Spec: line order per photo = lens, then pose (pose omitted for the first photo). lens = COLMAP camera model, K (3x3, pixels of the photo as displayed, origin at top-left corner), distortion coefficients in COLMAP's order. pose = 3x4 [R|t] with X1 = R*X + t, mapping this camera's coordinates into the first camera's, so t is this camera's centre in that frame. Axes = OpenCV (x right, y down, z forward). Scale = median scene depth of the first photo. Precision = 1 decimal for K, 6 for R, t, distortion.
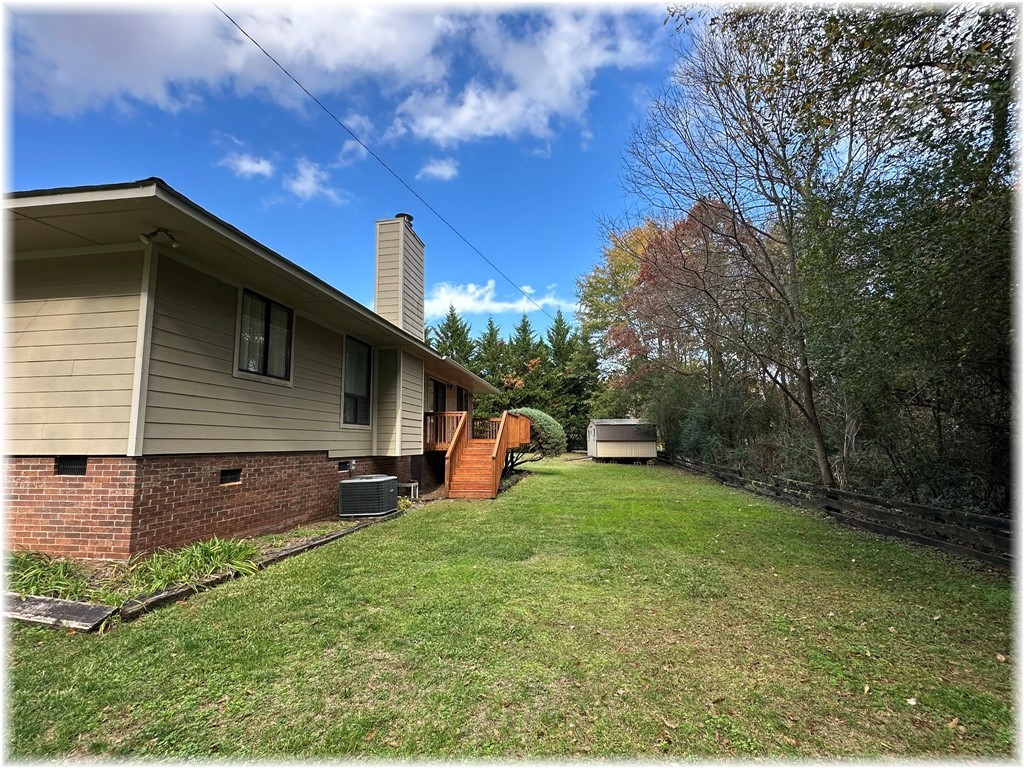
lens RADIAL K [[487.1, 0, 512.0], [0, 487.1, 384.0], [0, 0, 1]] dist [-0.021647, 0.000487]
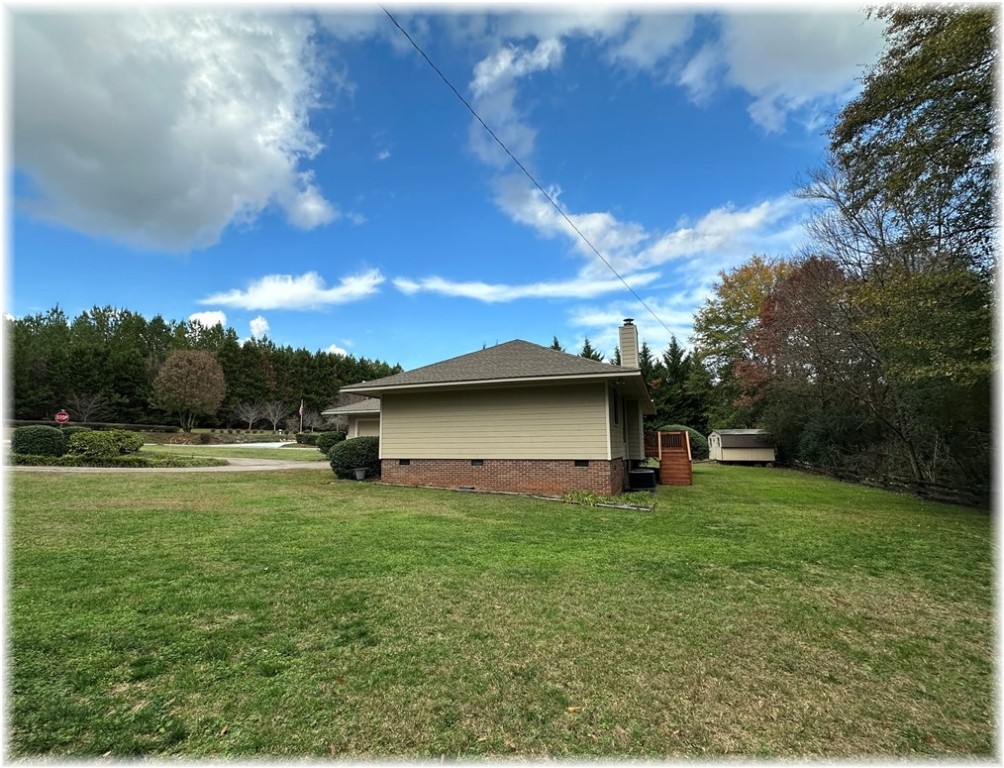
lens RADIAL K [[474.4, 0, 482.0], [0, 474.4, 383.5], [0, 0, 1]] dist [-0.001514, -0.000537]
pose [[0.976861, -0.026106, -0.212274, -0.153098], [0.024404, 0.999646, -0.010637, -0.046137], [0.212477, 0.005211, 0.977152, -0.303317]]
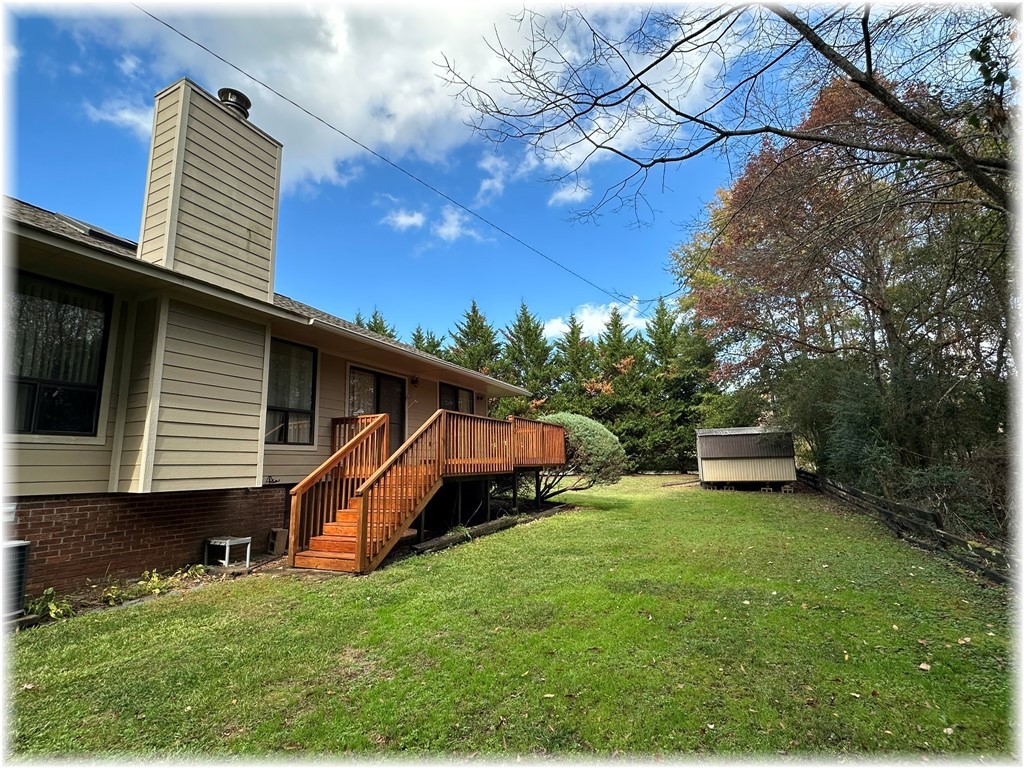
lens RADIAL K [[486.2, 0, 512.0], [0, 486.2, 384.0], [0, 0, 1]] dist [0.002771, 0.000457]
pose [[0.955471, -0.063107, -0.288257, 0.111106], [0.050779, 0.997455, -0.050055, 0.026321], [0.290682, 0.033188, 0.956244, 0.208665]]
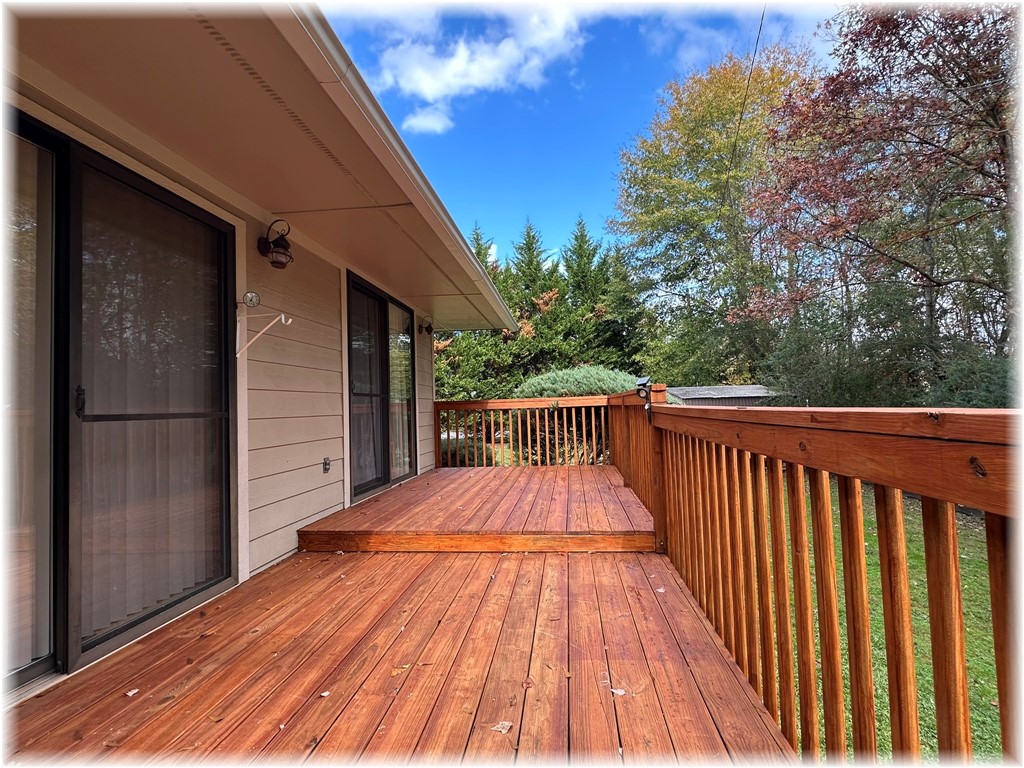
lens RADIAL K [[499.6, 0, 512.0], [0, 499.6, 384.0], [0, 0, 1]] dist [-0.053070, -0.000407]
pose [[0.999816, -0.018072, 0.006500, -0.005247], [0.017554, 0.997217, 0.072453, 0.023305], [-0.007791, -0.072325, 0.997351, 0.415650]]
